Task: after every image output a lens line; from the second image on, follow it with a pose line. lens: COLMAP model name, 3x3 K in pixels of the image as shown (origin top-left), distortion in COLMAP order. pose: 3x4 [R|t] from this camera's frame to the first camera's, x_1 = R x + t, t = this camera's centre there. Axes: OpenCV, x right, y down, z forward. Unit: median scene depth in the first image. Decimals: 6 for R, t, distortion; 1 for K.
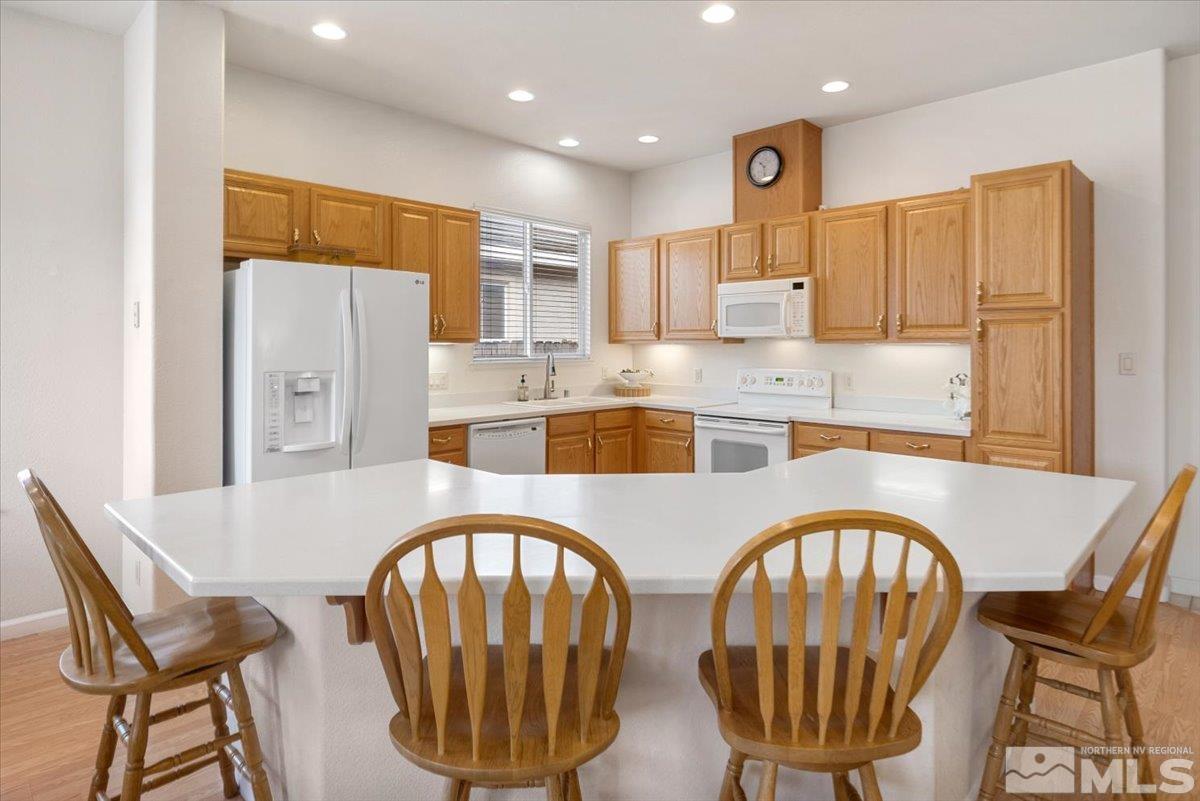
lens RADIAL K [[663.1, 0, 632.9], [0, 663.1, 337.1], [0, 0, 1]] dist [0.001075, 0.000269]
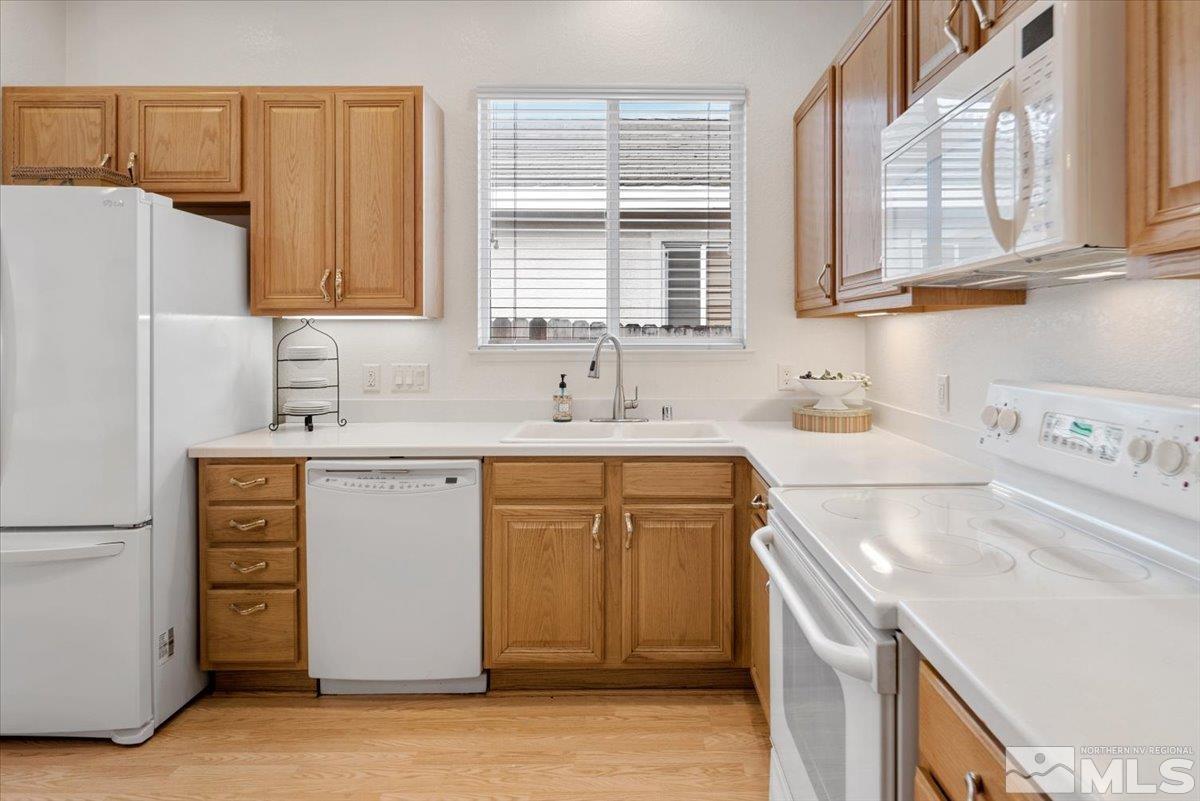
lens RADIAL K [[663.1, 0, 632.9], [0, 663.1, 337.1], [0, 0, 1]] dist [0.001075, 0.000269]
pose [[0.684614, -0.002102, -0.728903, 0.299685], [0.009560, 0.999936, 0.006096, 0.024609], [0.728843, -0.011142, 0.684590, 0.708776]]
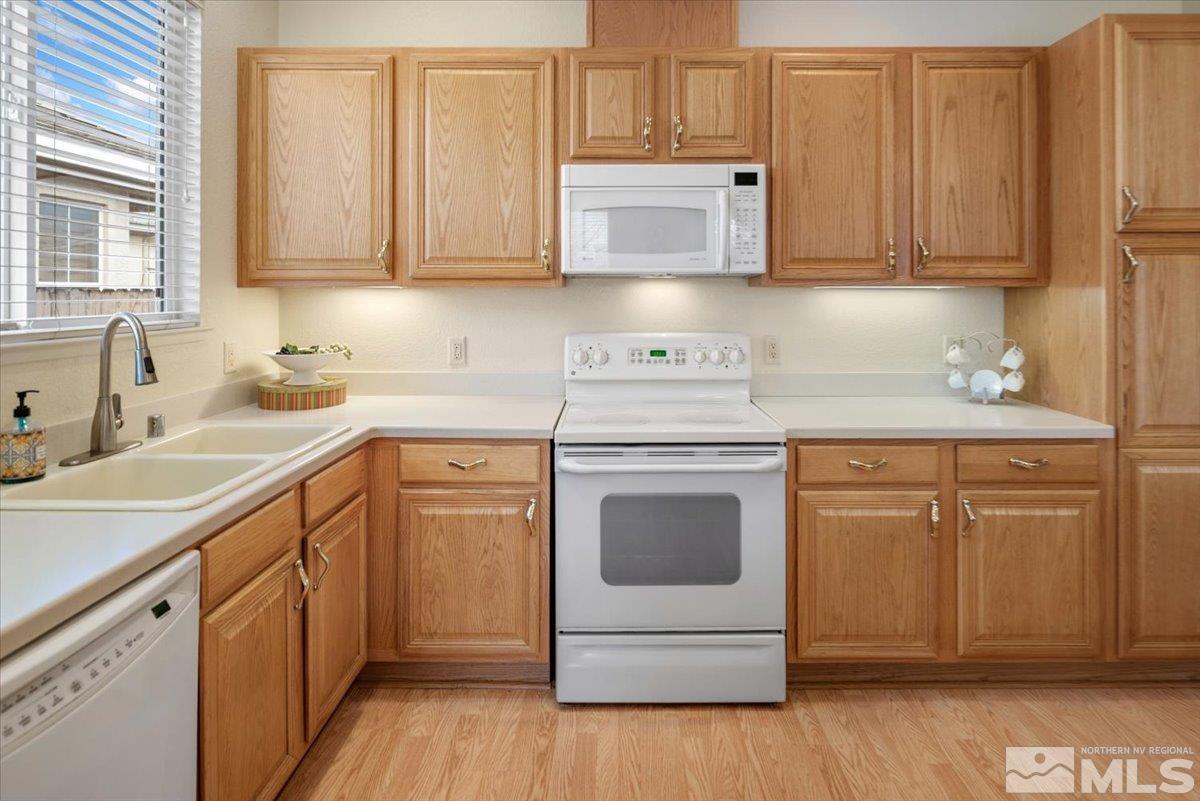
lens RADIAL K [[670.3, 0, 618.4], [0, 670.3, 286.5], [0, 0, 1]] dist [-0.002686, -0.001471]
pose [[0.735145, 0.003362, 0.677901, -0.184184], [-0.005378, 0.999985, 0.000872, 0.009141], [-0.677888, -0.004287, 0.735153, 0.643484]]
